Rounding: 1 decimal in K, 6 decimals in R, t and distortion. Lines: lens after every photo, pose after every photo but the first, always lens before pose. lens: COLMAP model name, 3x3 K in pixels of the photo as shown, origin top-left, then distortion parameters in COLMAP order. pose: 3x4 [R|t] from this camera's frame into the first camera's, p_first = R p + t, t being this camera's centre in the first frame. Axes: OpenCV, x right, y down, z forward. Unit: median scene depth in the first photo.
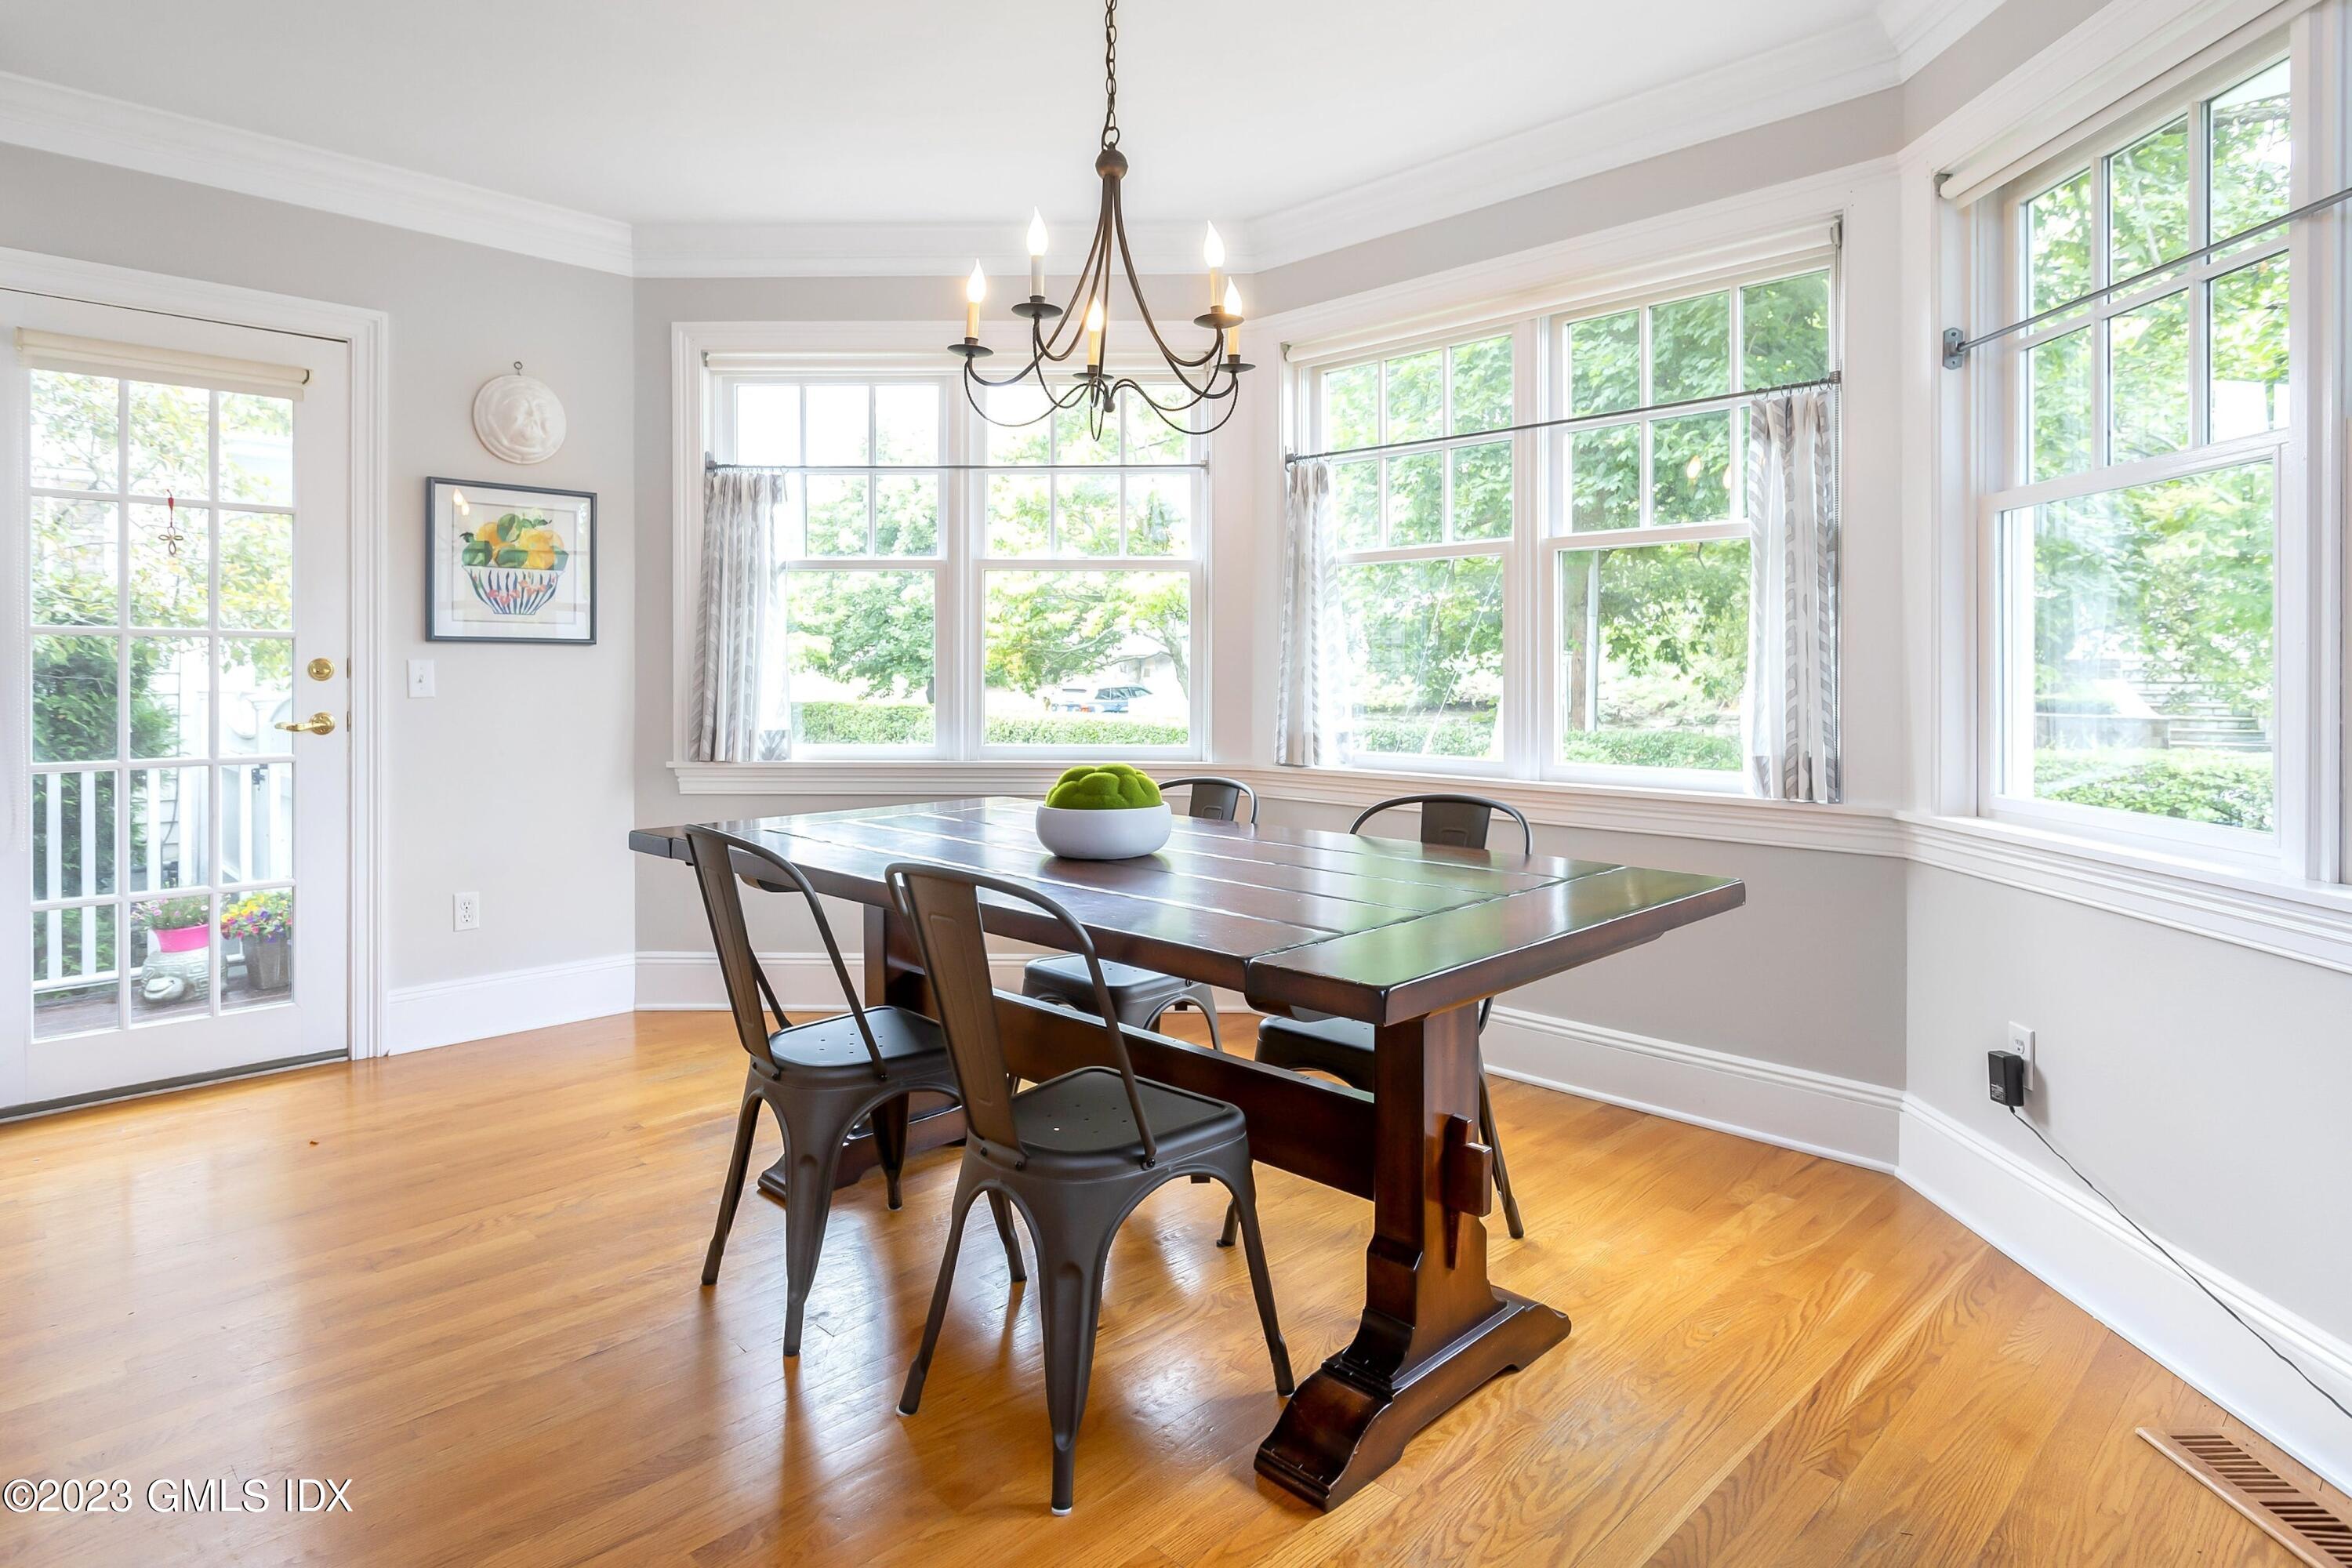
lens RADIAL K [[1283.3, 0, 1167.7], [0, 1283.3, 777.1], [0, 0, 1]] dist [0.007881, 0.000860]
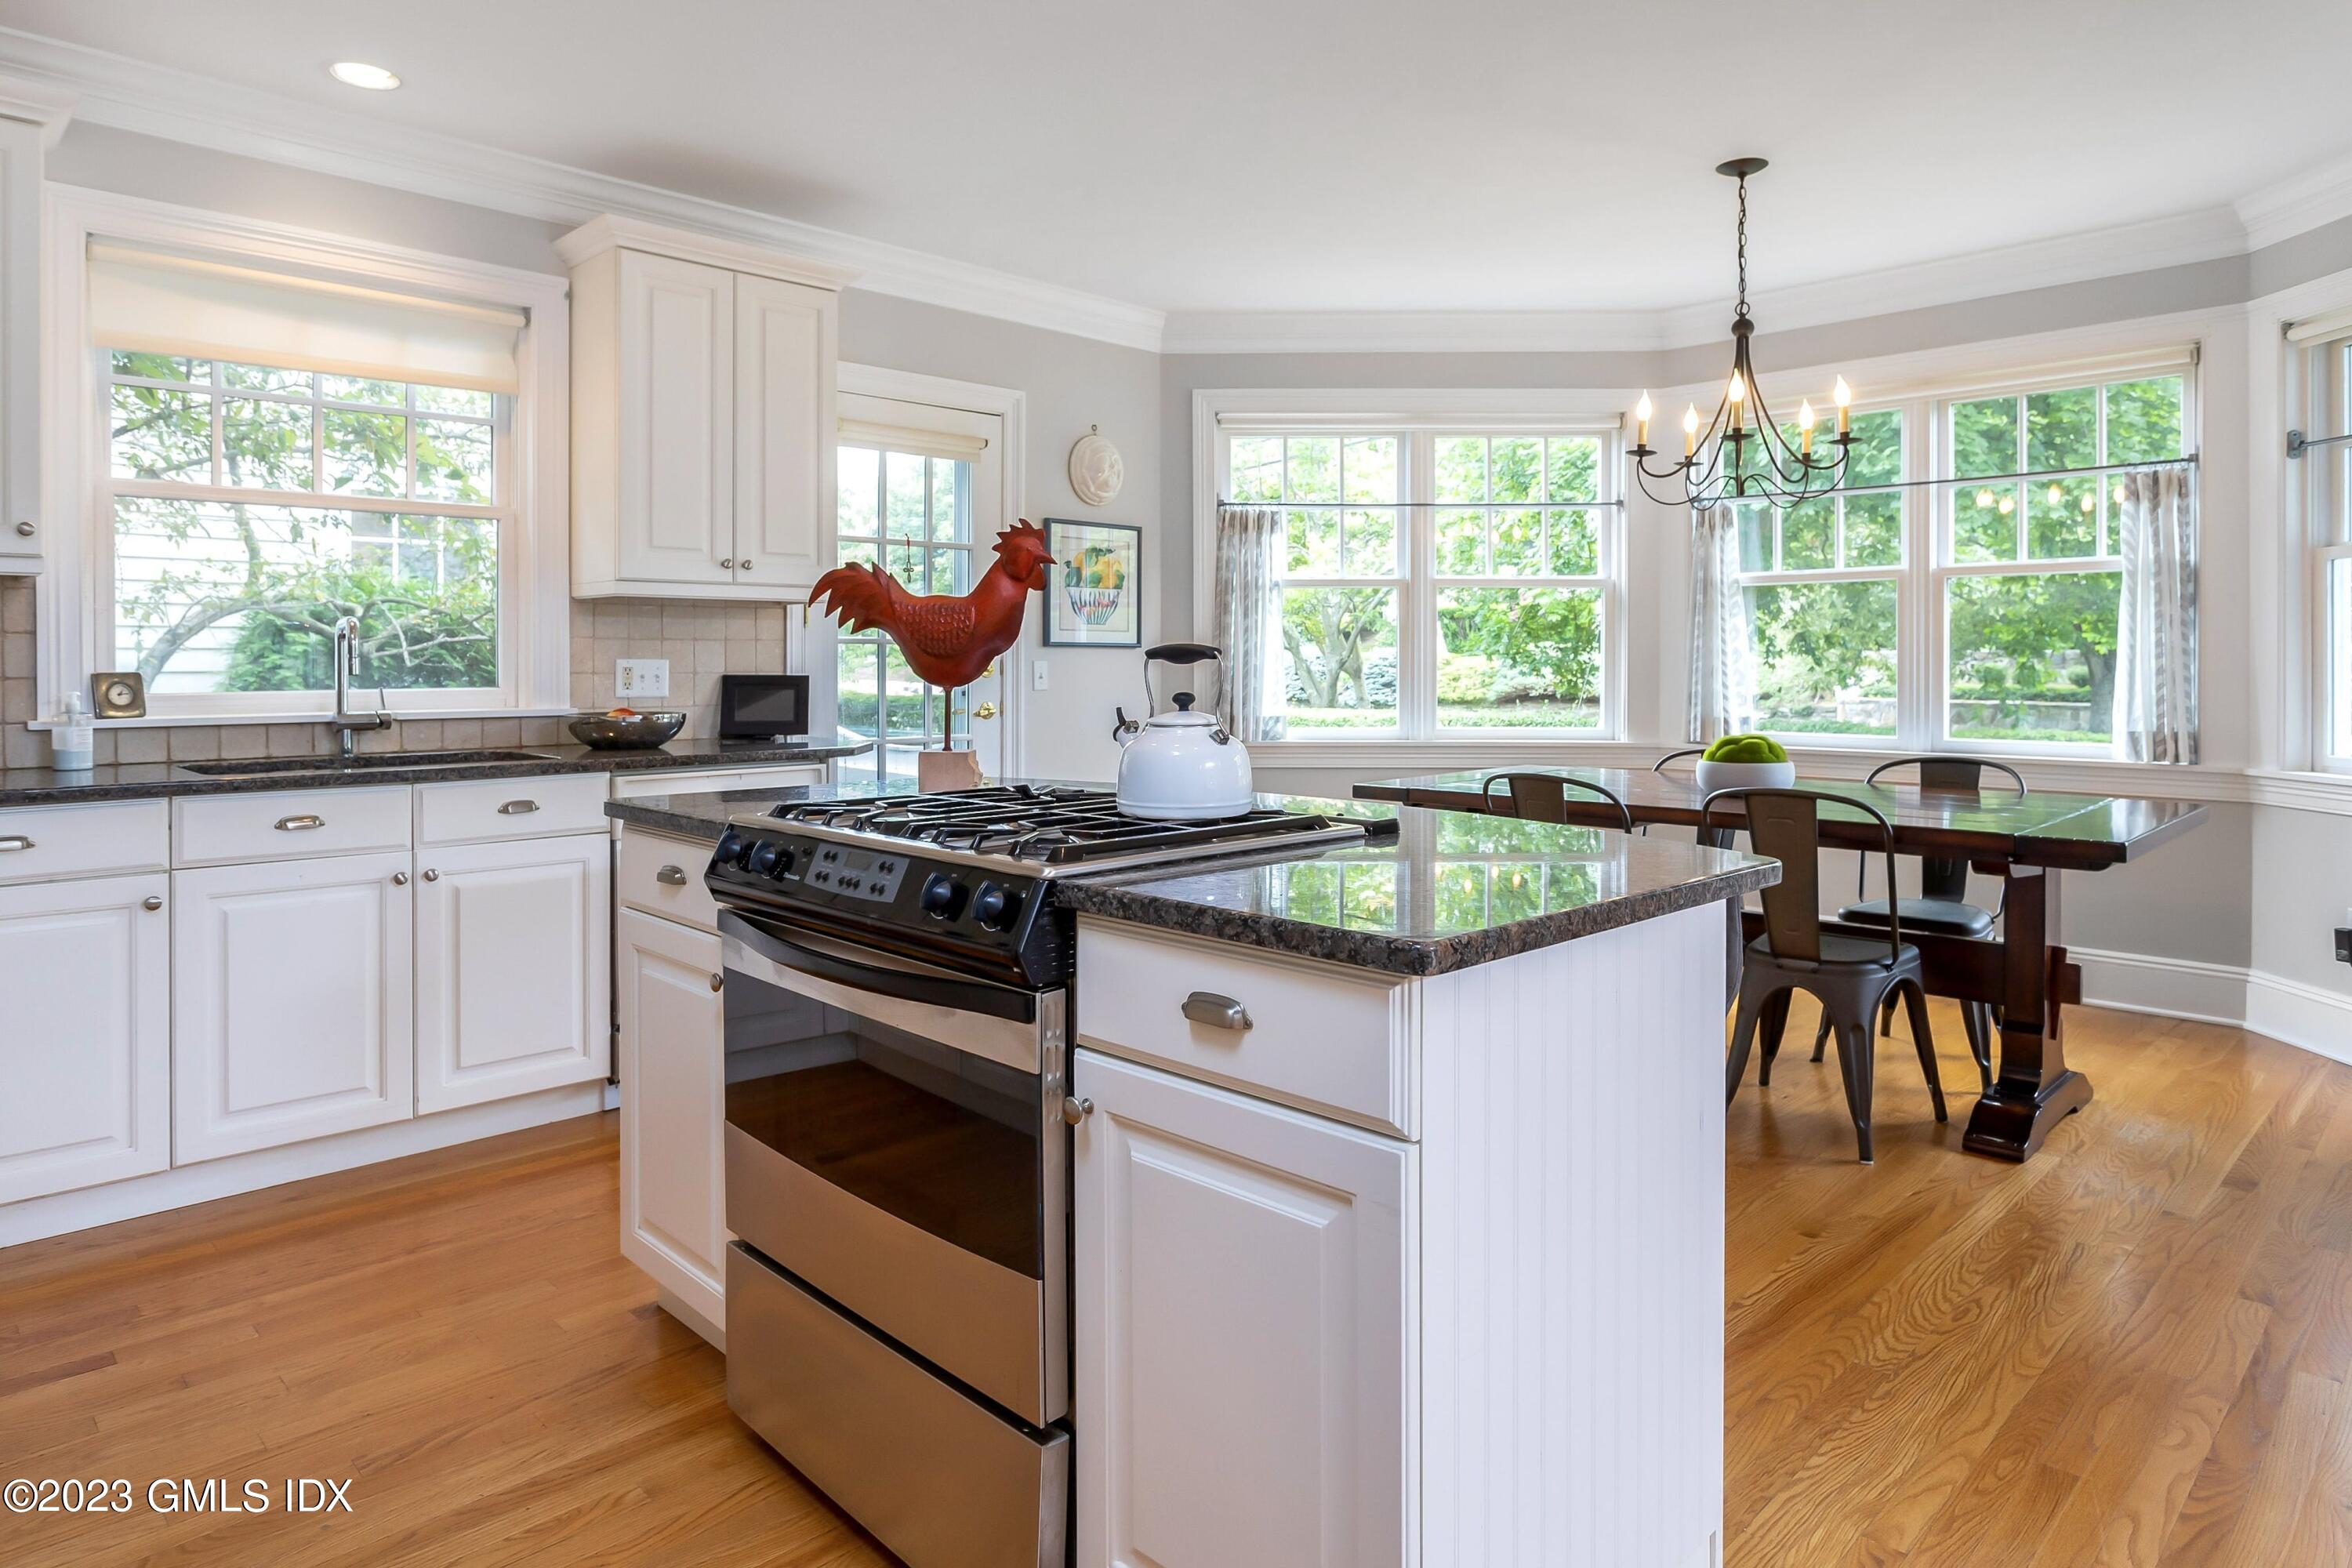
lens RADIAL K [[1368.9, 0, 1179.7], [0, 1368.9, 777.8], [0, 0, 1]] dist [0.000782, 0.001607]
pose [[0.999989, -0.001087, 0.004566, -0.527053], [0.001077, 0.999997, 0.002022, 0.027193], [-0.004568, -0.002017, 0.999988, -0.429111]]
